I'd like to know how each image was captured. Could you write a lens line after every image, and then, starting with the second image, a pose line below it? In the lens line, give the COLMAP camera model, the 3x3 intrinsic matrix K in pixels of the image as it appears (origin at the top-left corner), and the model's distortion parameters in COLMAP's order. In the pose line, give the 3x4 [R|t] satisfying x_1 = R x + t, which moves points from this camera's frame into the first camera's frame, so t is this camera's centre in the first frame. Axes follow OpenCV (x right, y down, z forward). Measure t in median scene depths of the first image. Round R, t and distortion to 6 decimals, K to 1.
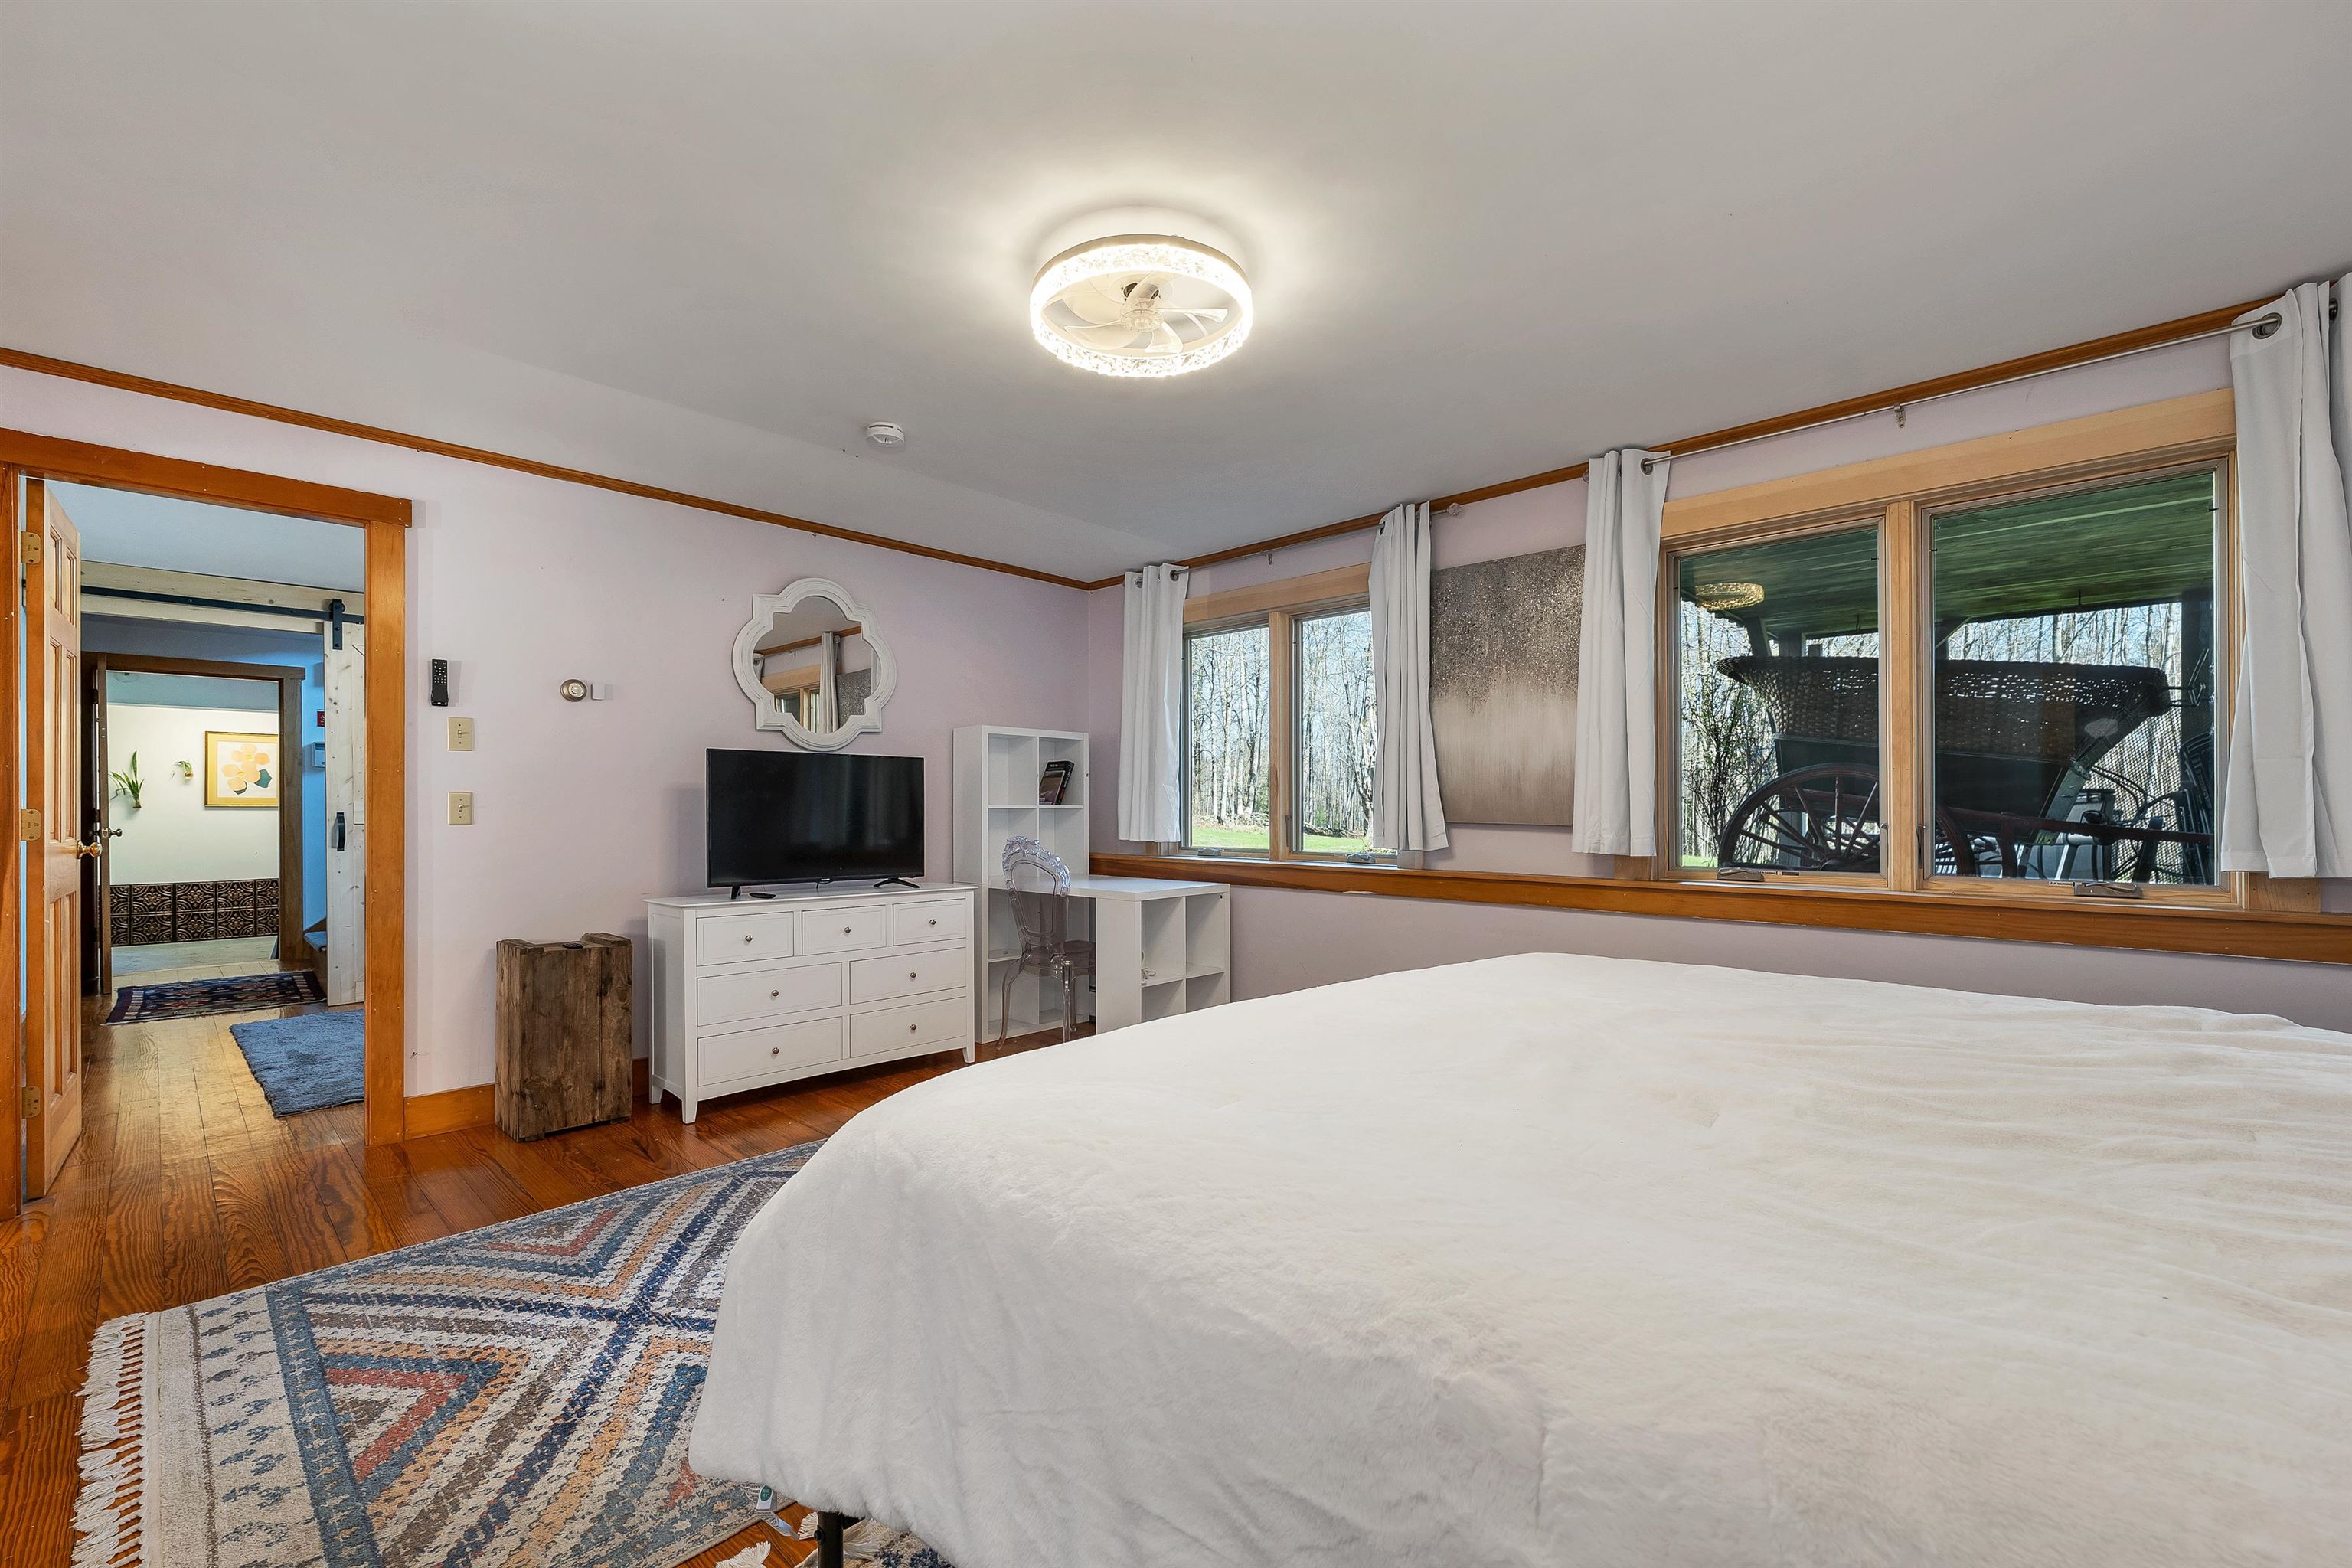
lens RADIAL K [[991.3, 0, 1168.0], [0, 991.3, 801.2], [0, 0, 1]] dist [-0.000571, 0.000003]
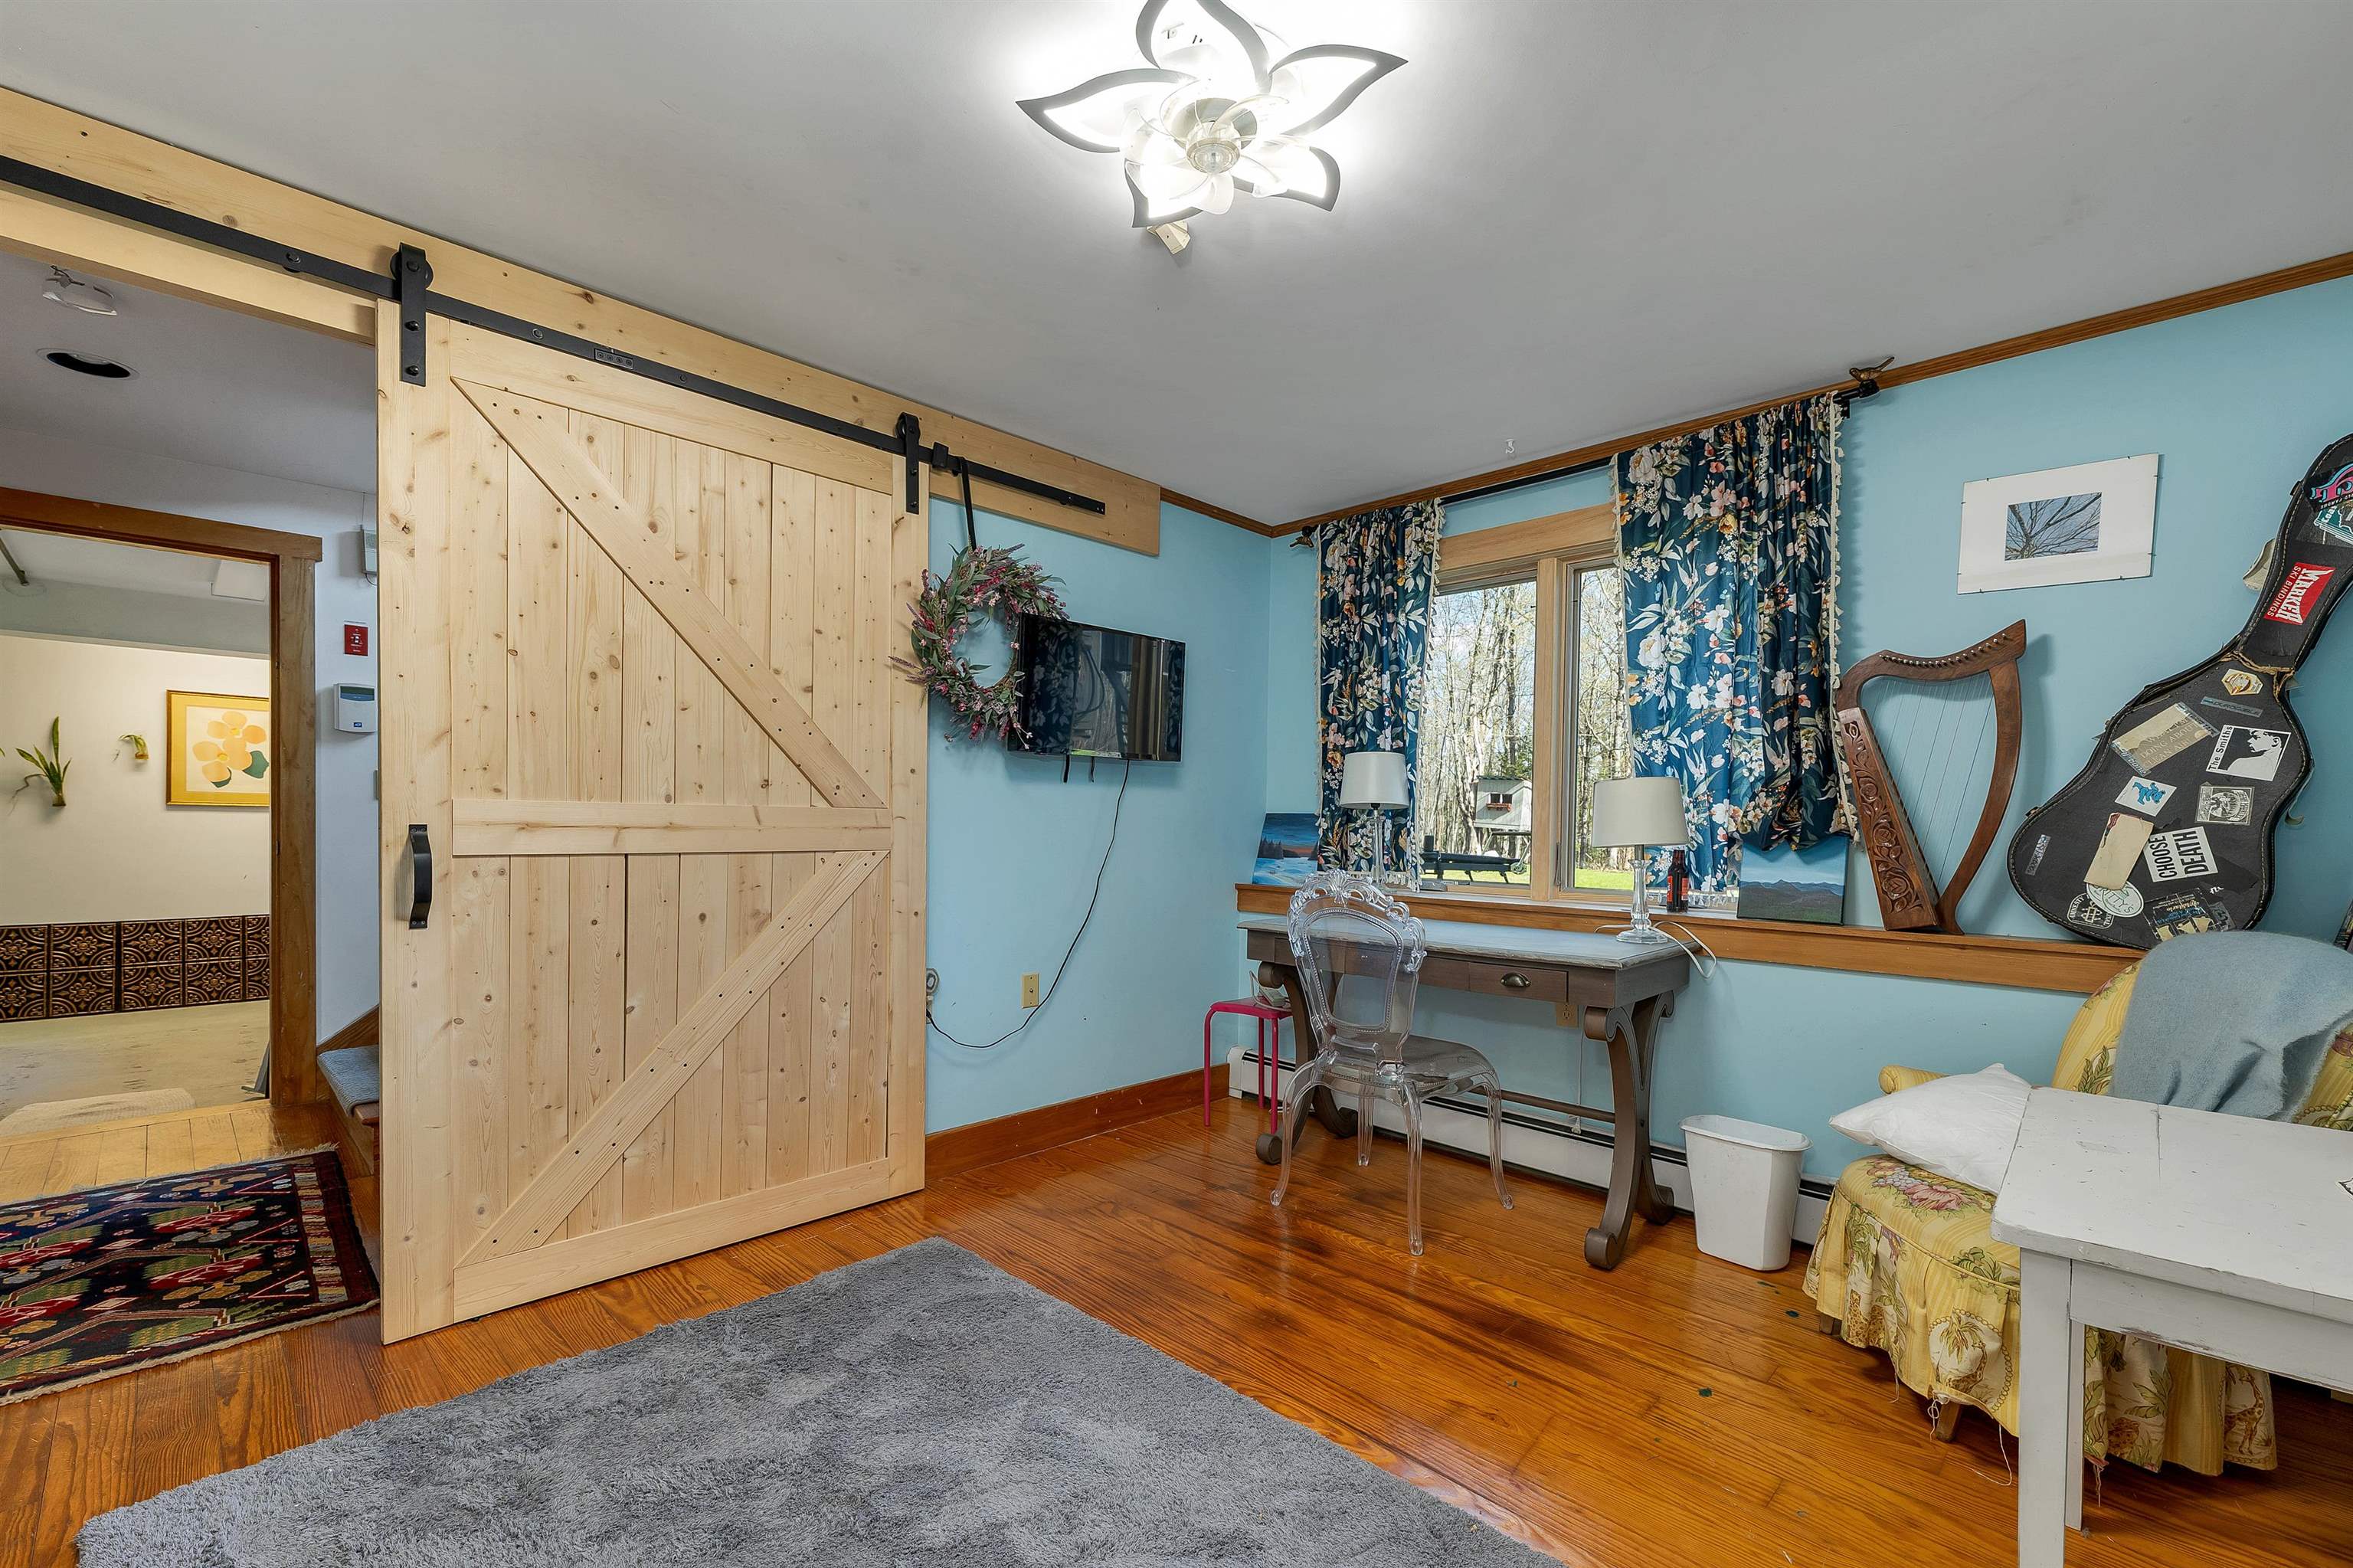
lens RADIAL K [[999.7, 0, 1179.1], [0, 999.7, 827.8], [0, 0, 1]] dist [-0.000670, -0.000042]
pose [[0.999874, 0.015298, -0.004279, -0.356191], [-0.015243, 0.999803, 0.012717, 0.002144], [0.004473, -0.012650, 0.999910, 0.406995]]
